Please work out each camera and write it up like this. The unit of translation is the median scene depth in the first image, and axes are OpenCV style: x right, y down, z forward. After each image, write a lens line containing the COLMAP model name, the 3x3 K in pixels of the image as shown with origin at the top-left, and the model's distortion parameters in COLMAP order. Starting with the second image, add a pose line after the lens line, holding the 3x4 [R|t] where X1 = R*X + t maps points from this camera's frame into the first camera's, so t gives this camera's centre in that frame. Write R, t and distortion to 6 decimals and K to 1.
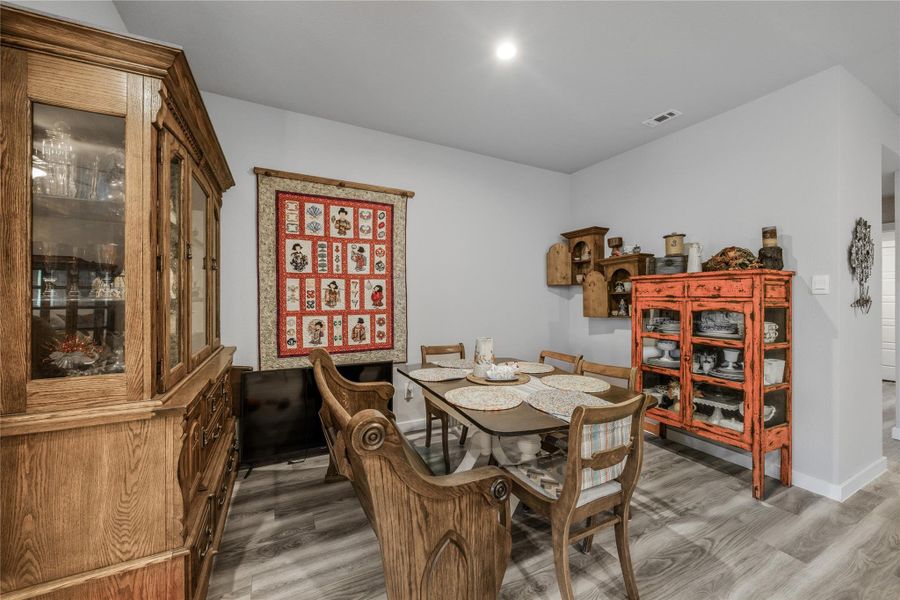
lens RADIAL K [[341.9, 0, 451.0], [0, 341.9, 295.6], [0, 0, 1]] dist [-0.005690, 0.000028]
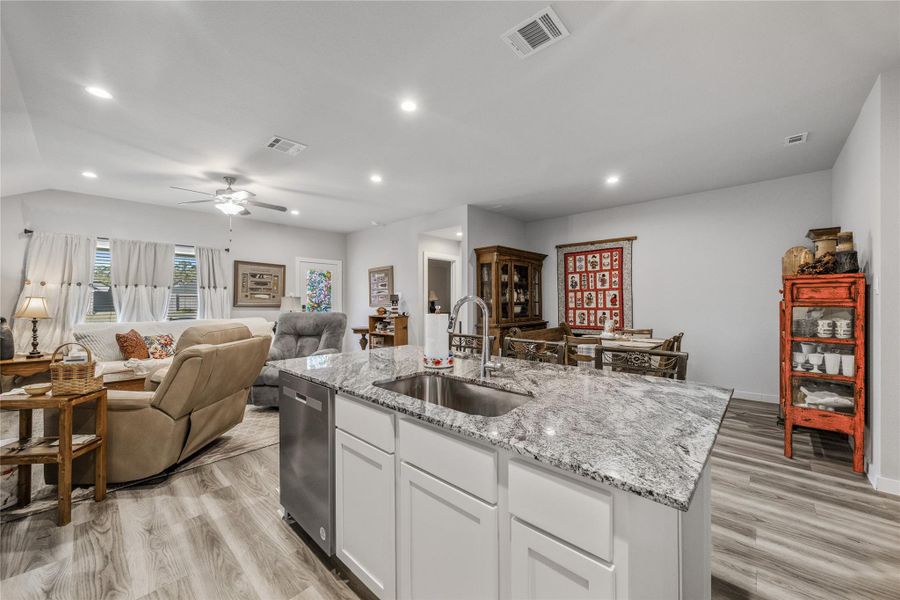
lens RADIAL K [[341.9, 0, 448.4], [0, 341.9, 302.0], [0, 0, 1]] dist [-0.005690, 0.000028]
pose [[0.343960, -0.006012, -0.938965, 1.224348], [0.009077, 0.999954, -0.003077, 0.009432], [0.938940, -0.007465, 0.343999, -0.449981]]
